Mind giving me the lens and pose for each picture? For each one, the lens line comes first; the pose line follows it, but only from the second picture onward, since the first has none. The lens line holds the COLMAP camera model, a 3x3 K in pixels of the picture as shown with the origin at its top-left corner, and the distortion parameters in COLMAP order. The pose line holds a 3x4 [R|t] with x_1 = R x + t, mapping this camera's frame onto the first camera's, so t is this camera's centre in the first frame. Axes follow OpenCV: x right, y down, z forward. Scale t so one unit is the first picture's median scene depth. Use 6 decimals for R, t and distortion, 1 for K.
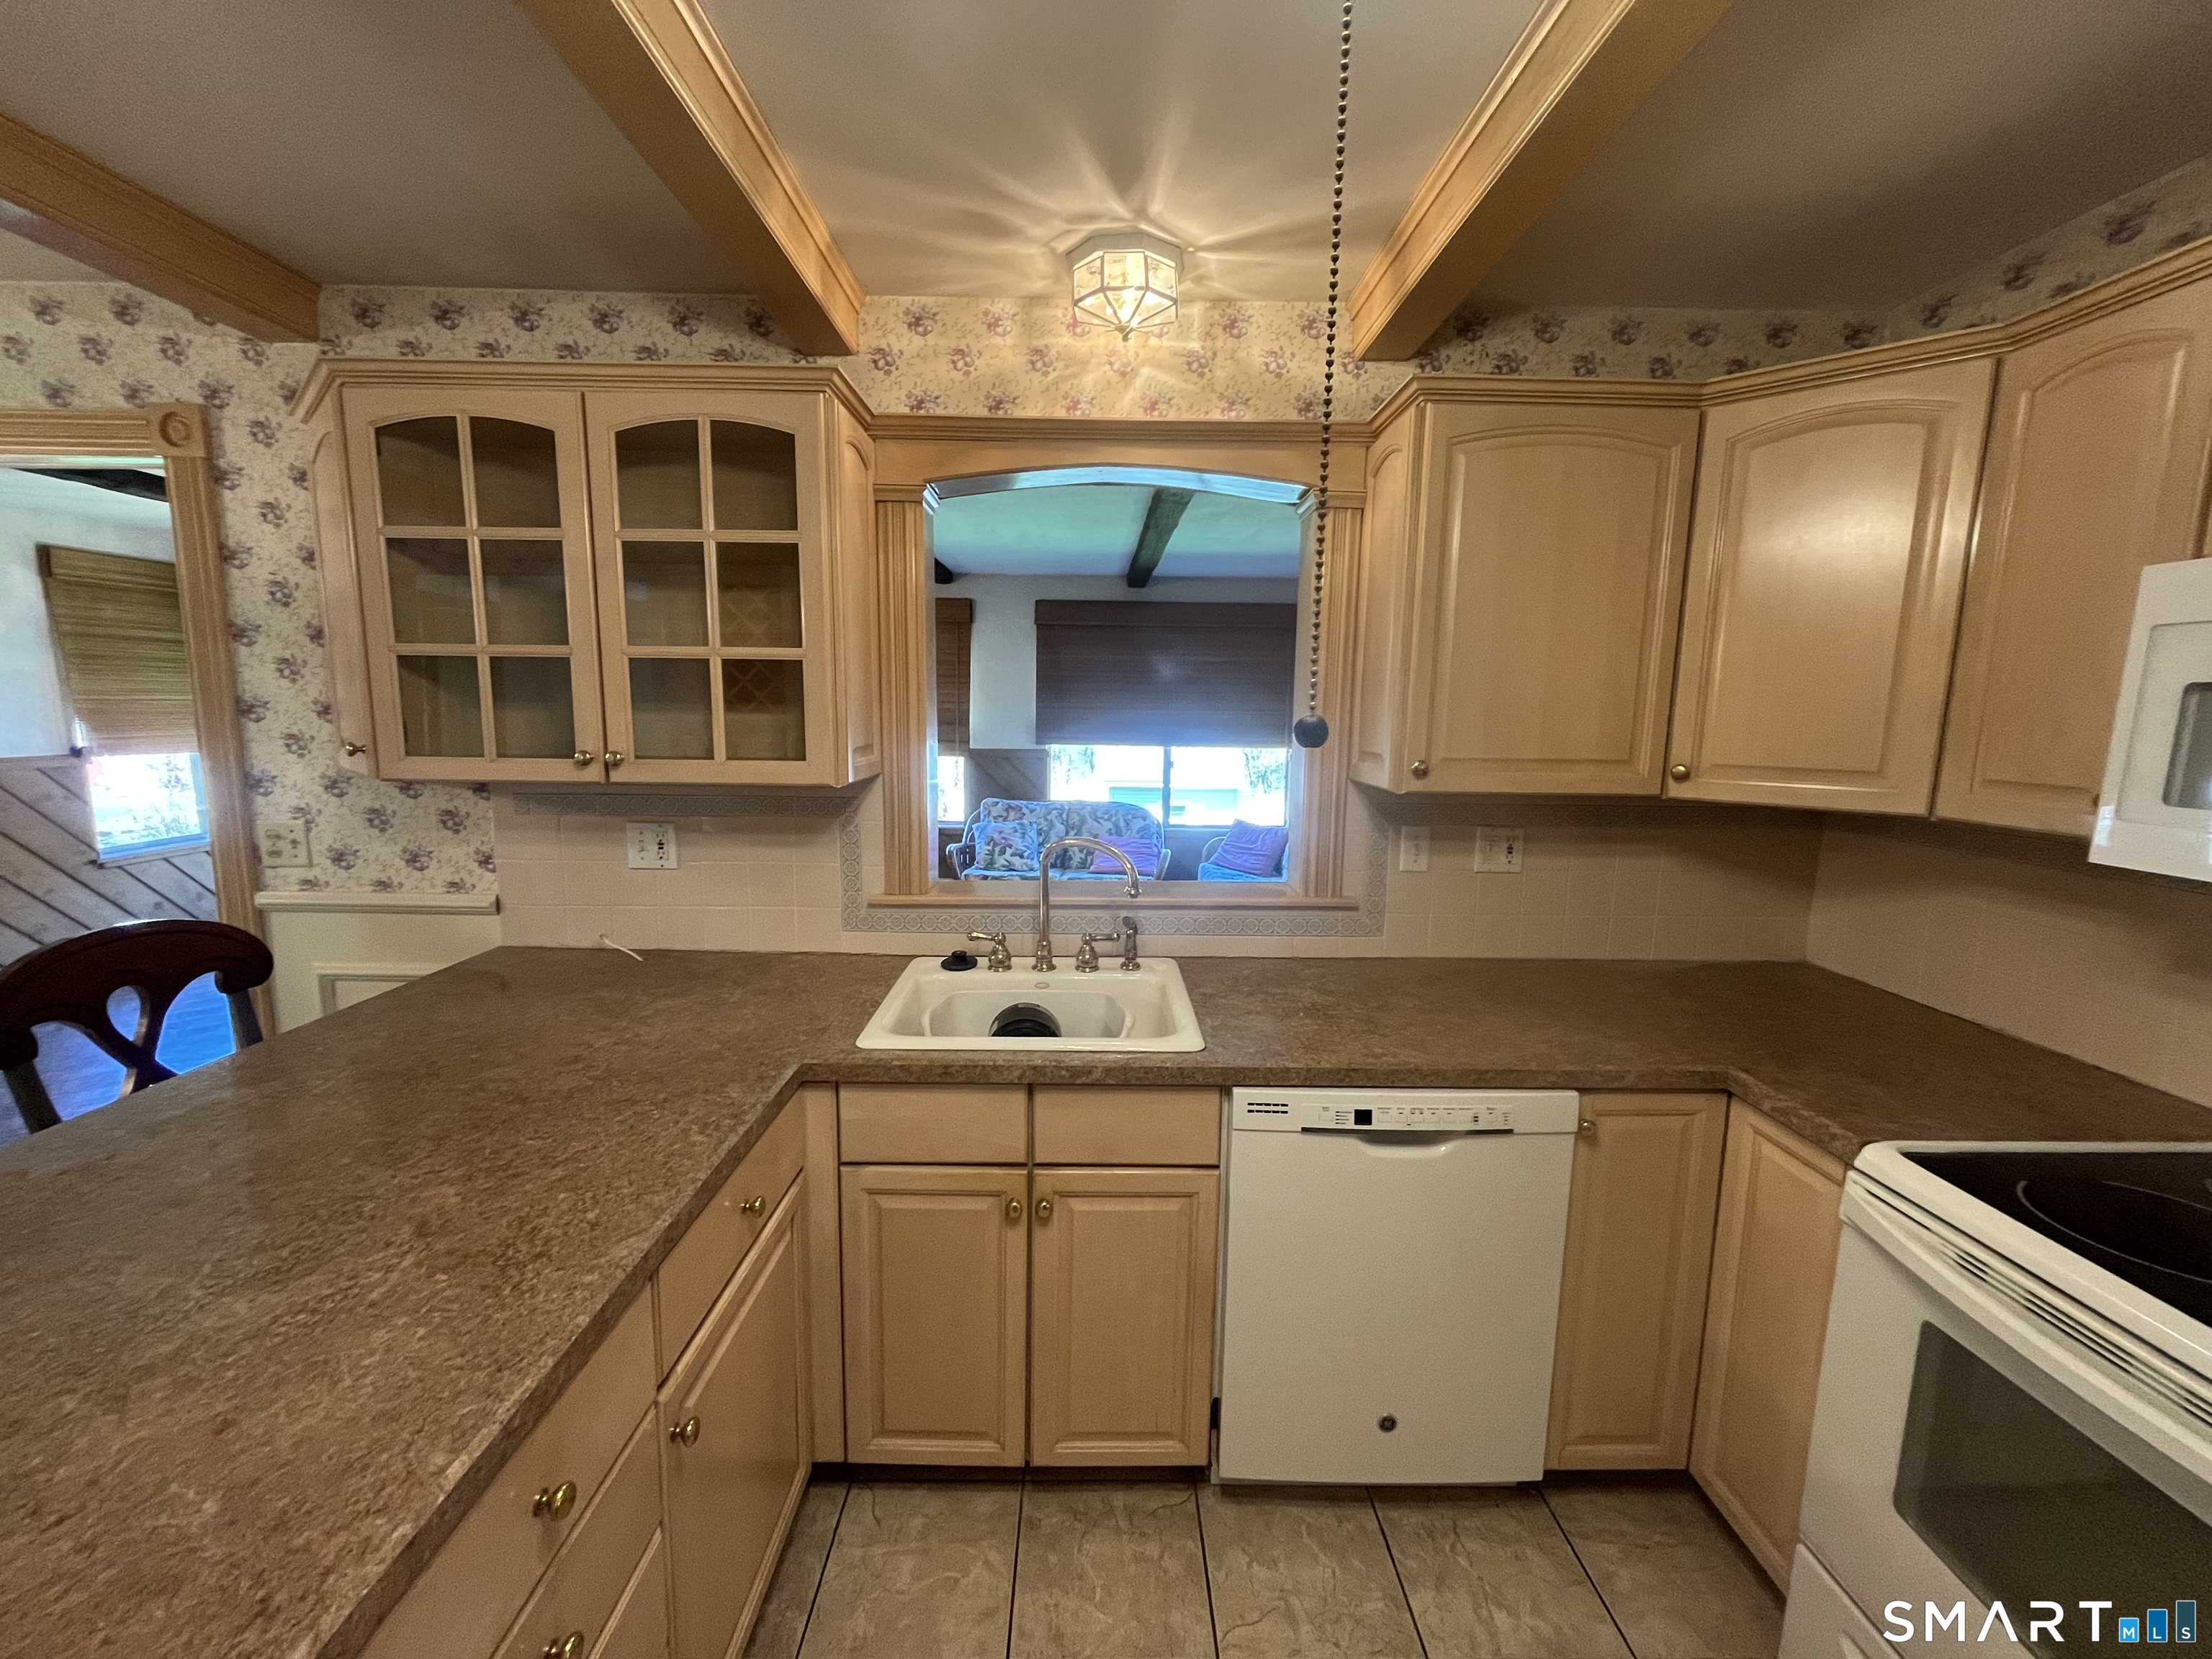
lens RADIAL K [[892.9, 0, 1100.2], [0, 892.9, 833.8], [0, 0, 1]] dist [-0.002637, -0.000584]
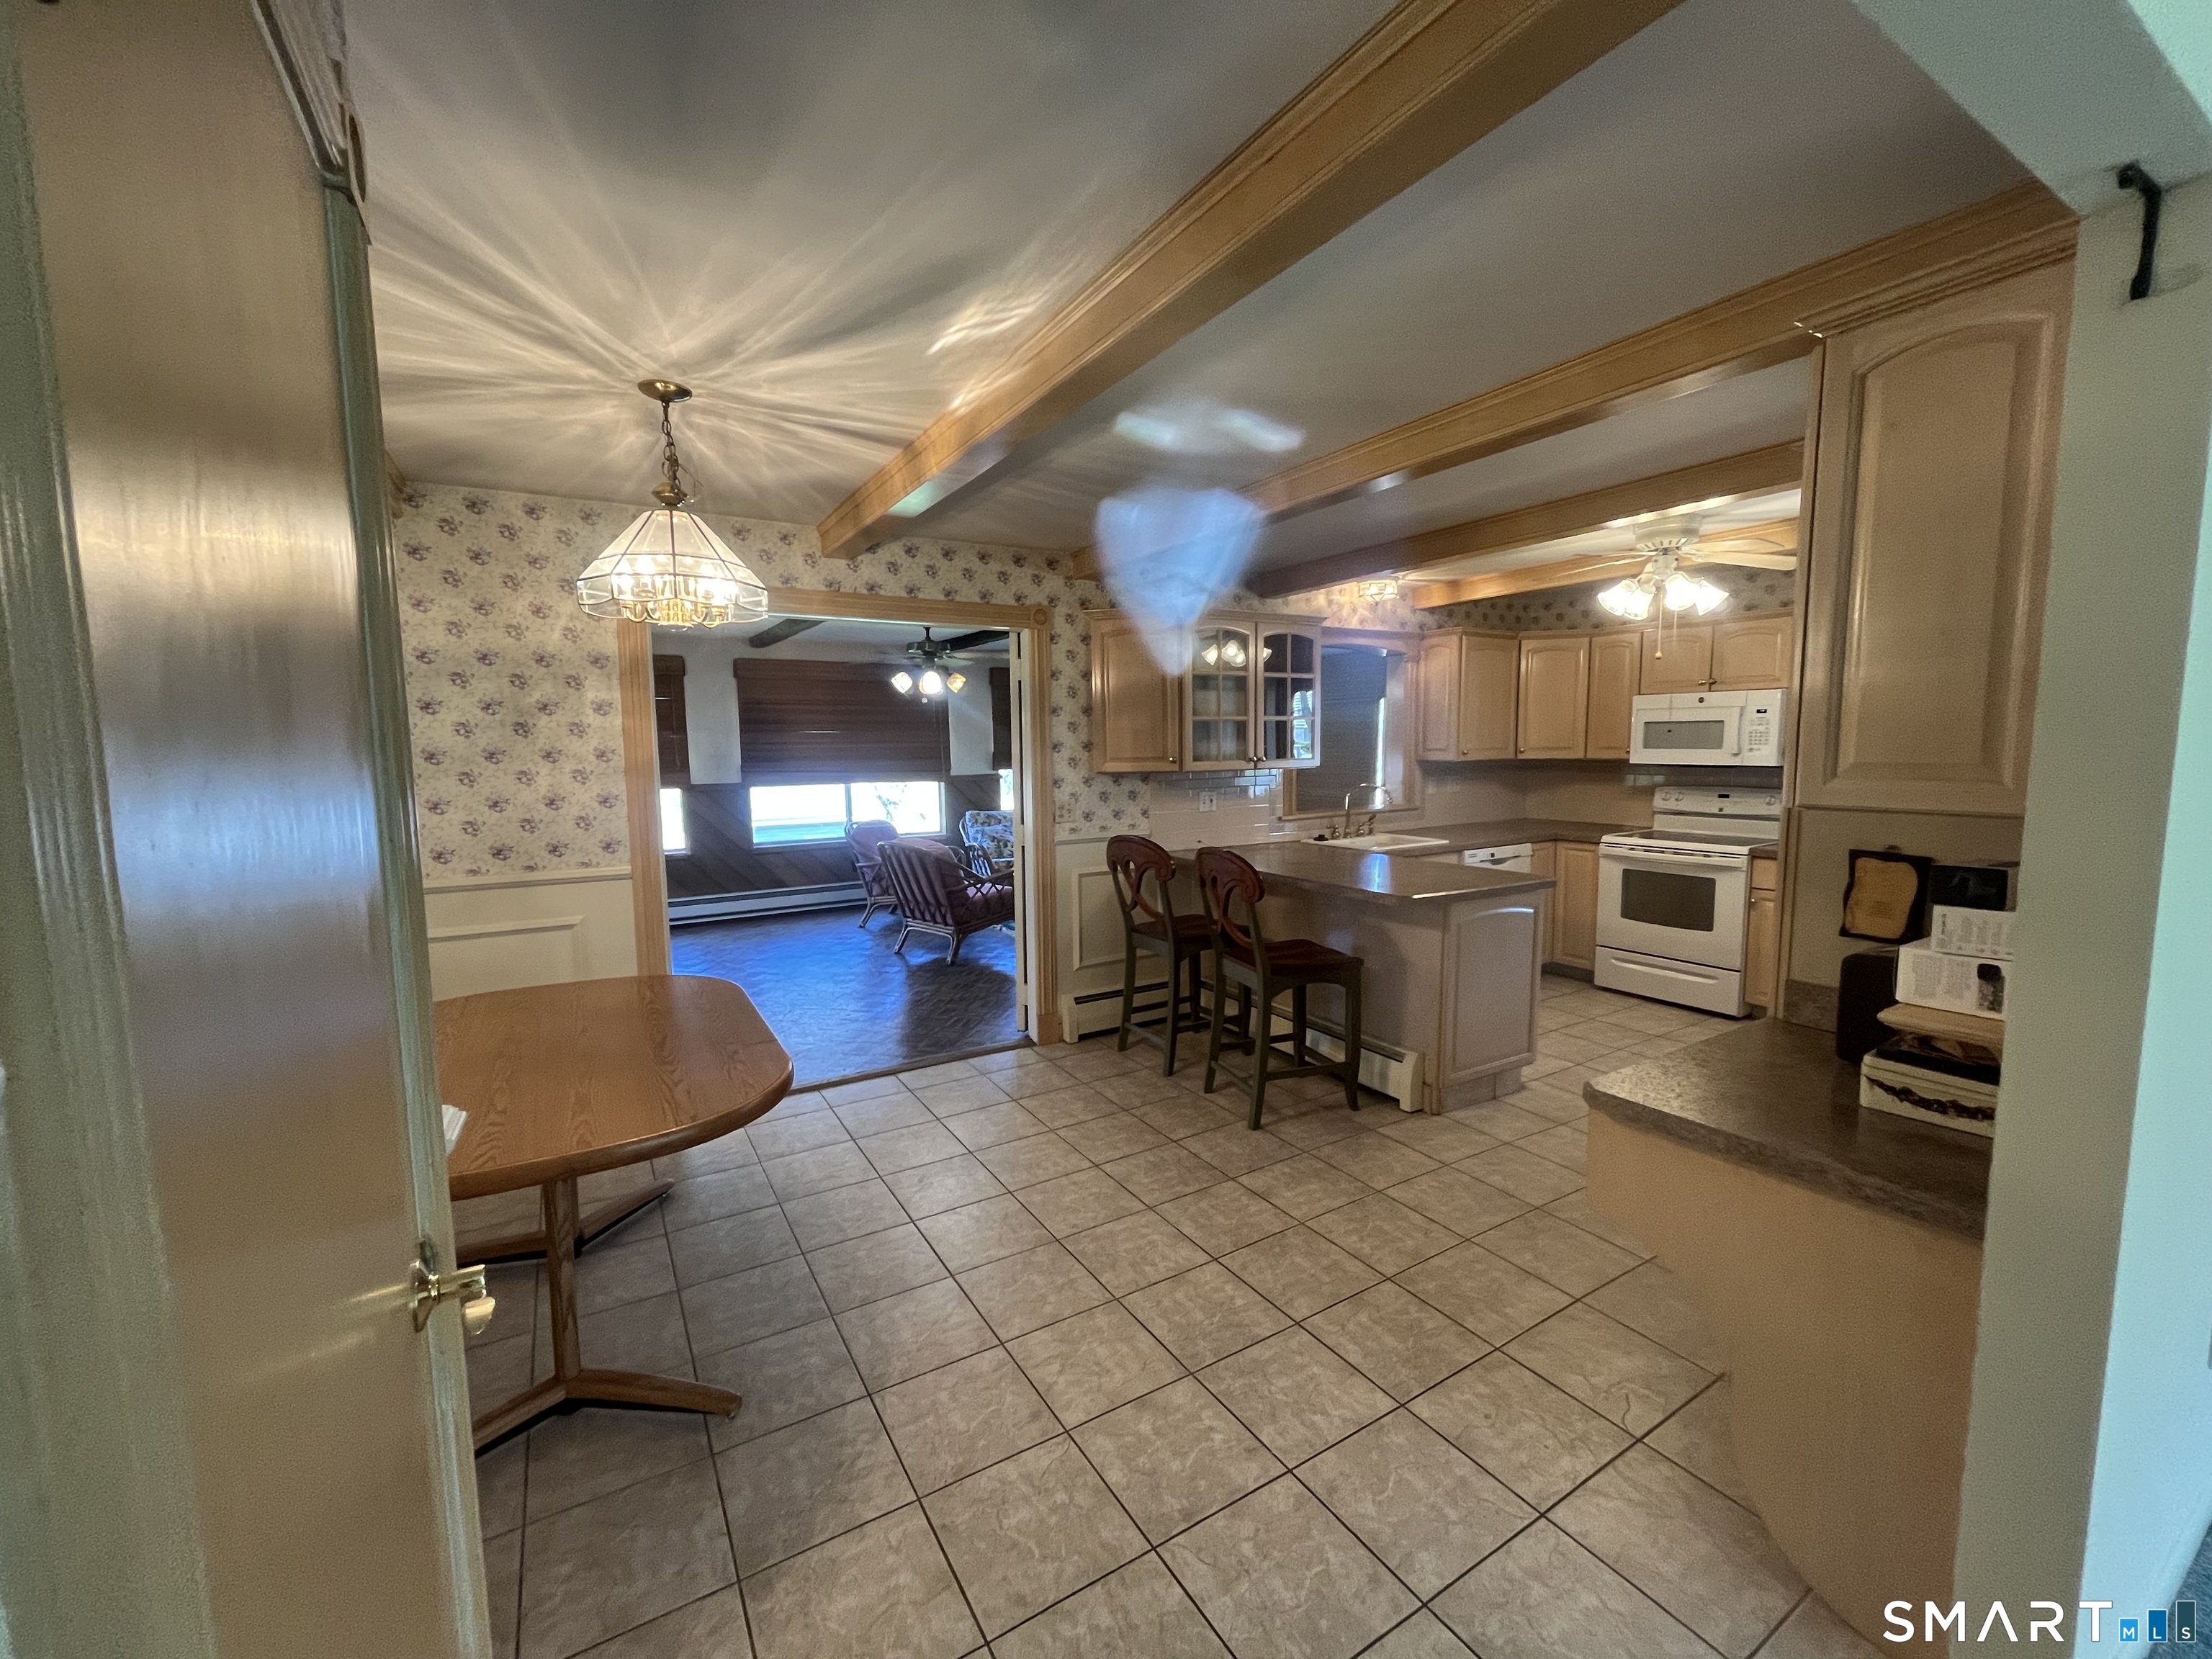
lens RADIAL K [[892.9, 0, 1100.2], [0, 892.9, 833.8], [0, 0, 1]] dist [-0.002637, -0.000584]
pose [[0.863981, -0.079813, 0.497159, -2.012105], [0.098808, 0.995035, -0.011970, 0.103087], [-0.493735, 0.059465, 0.867577, -0.893885]]
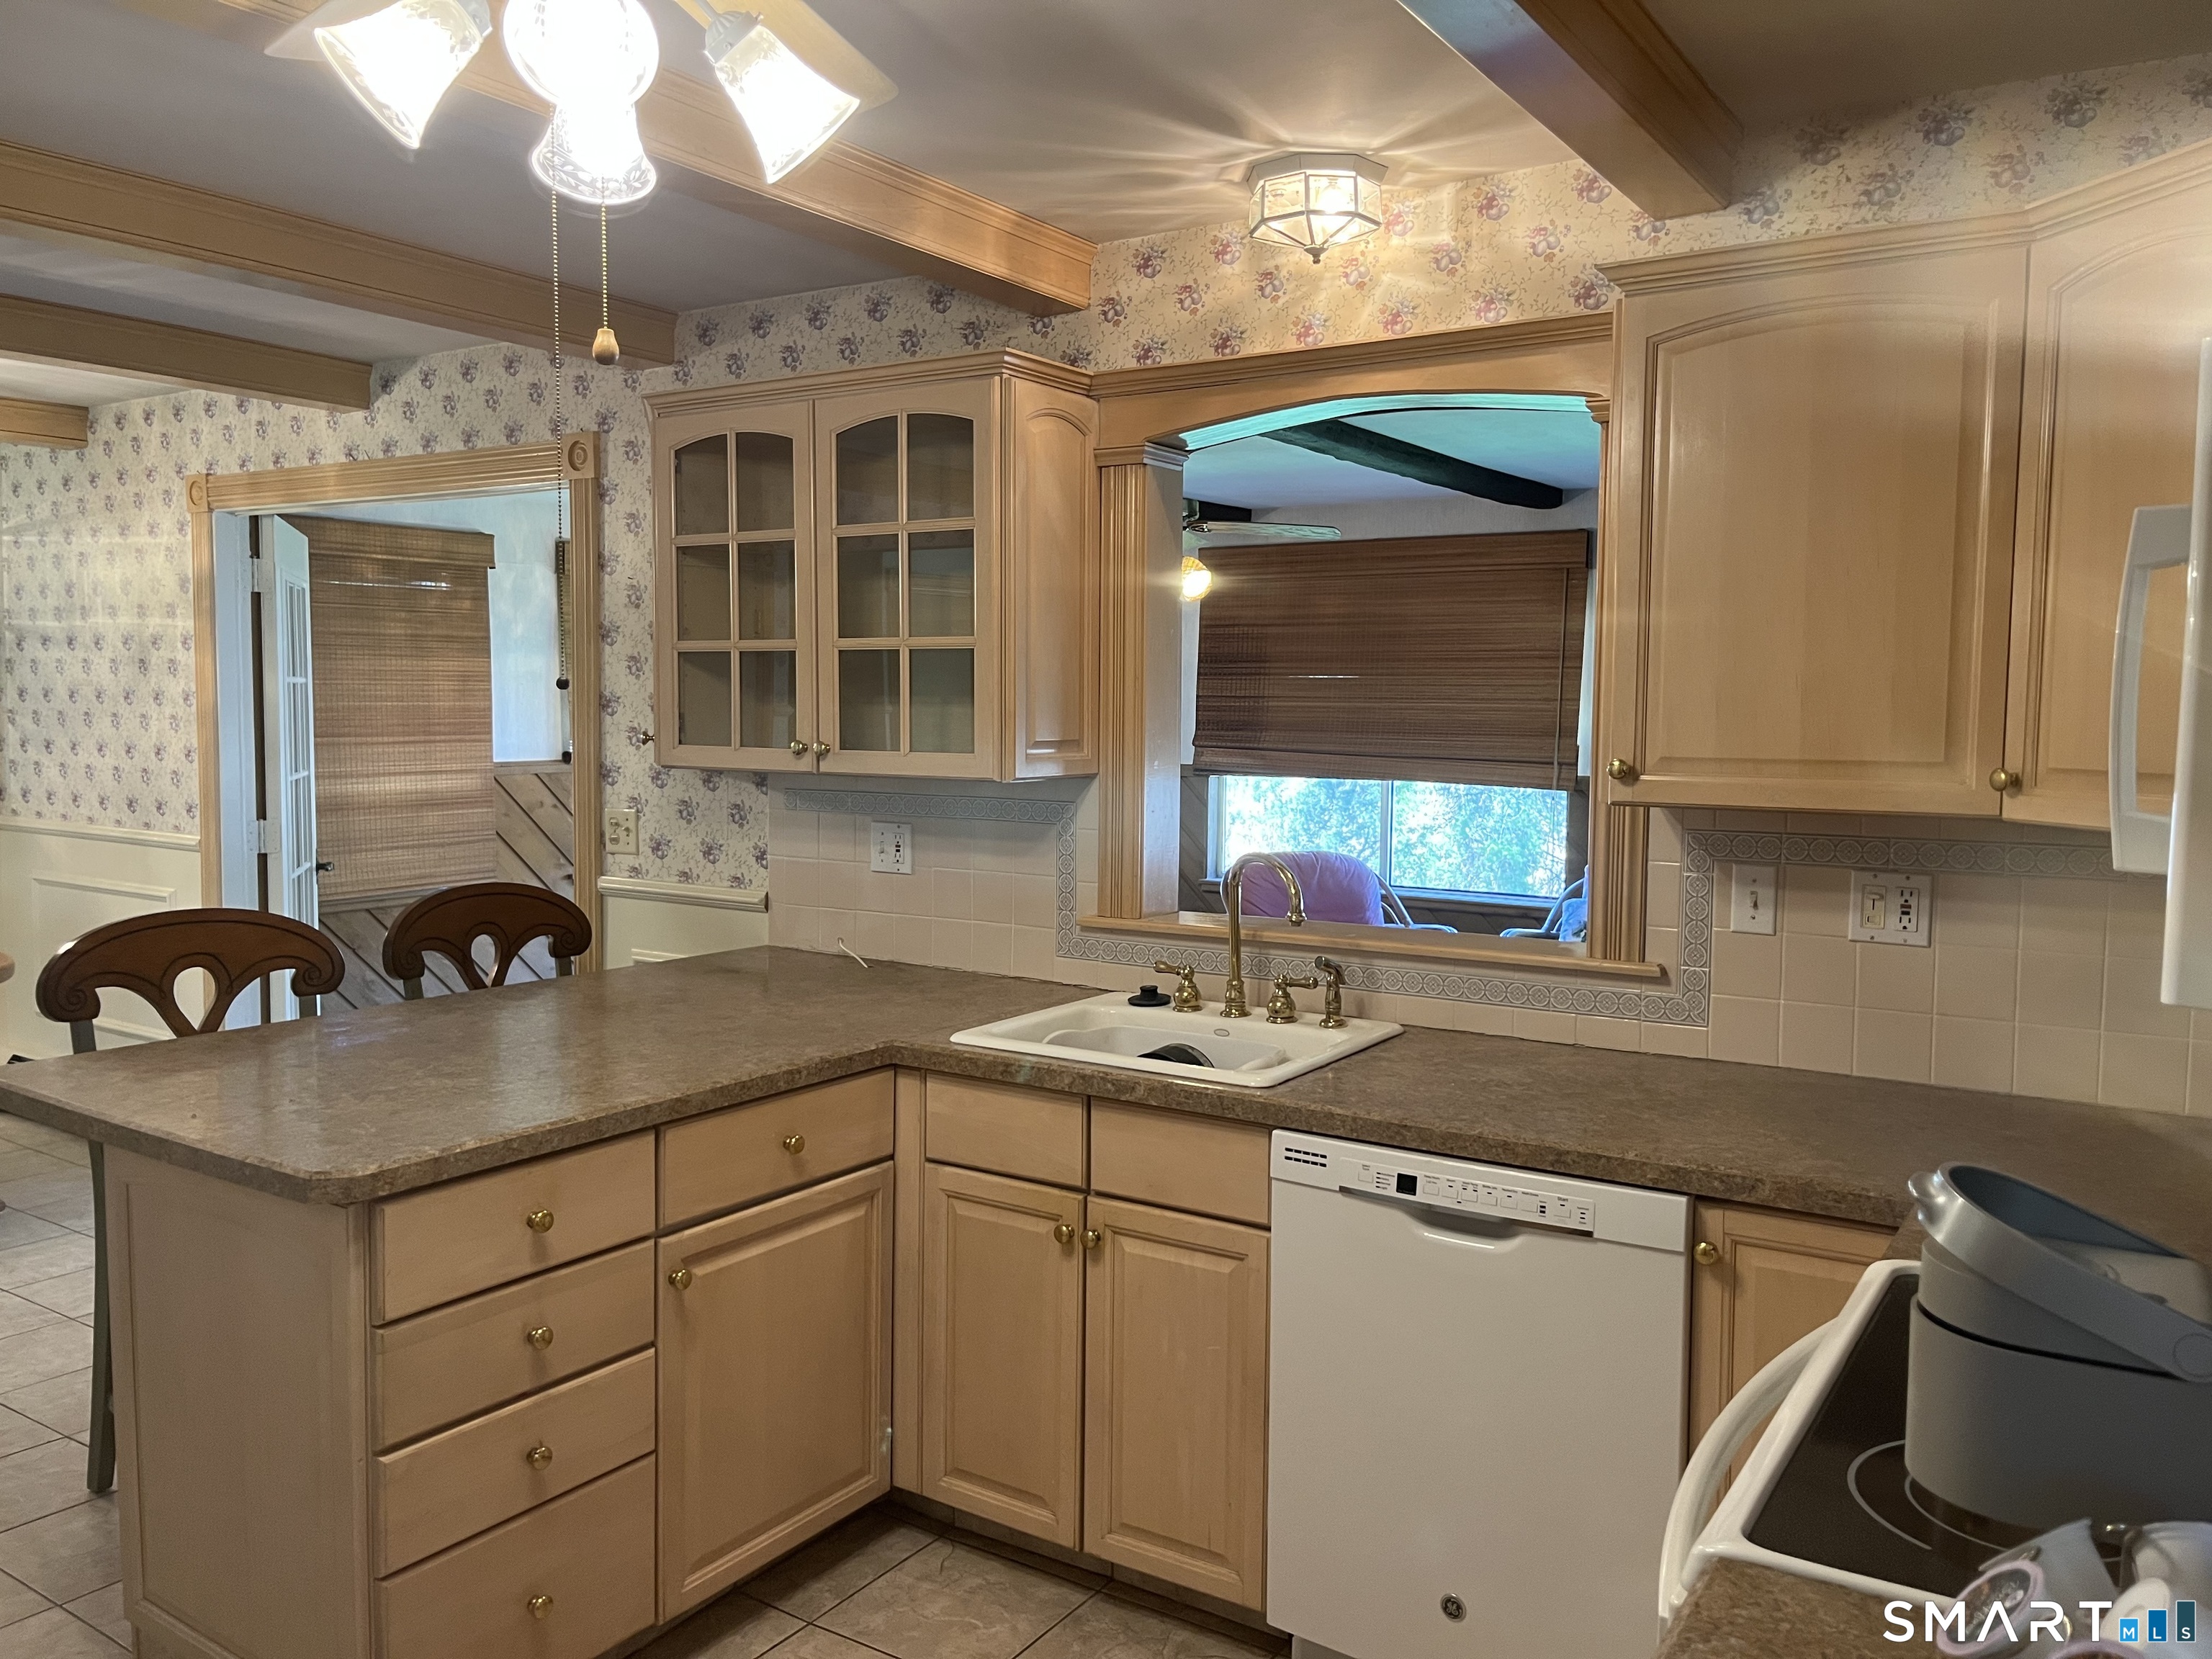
lens RADIAL K [[1680.9, 0, 1106.0], [0, 1680.9, 829.5], [0, 0, 1]] dist [0.041816, -0.057000]
pose [[0.831971, 0.034734, -0.553732, 0.703163], [-0.076160, 0.995740, -0.051968, 0.073290], [0.549568, 0.085408, 0.831072, -0.359611]]
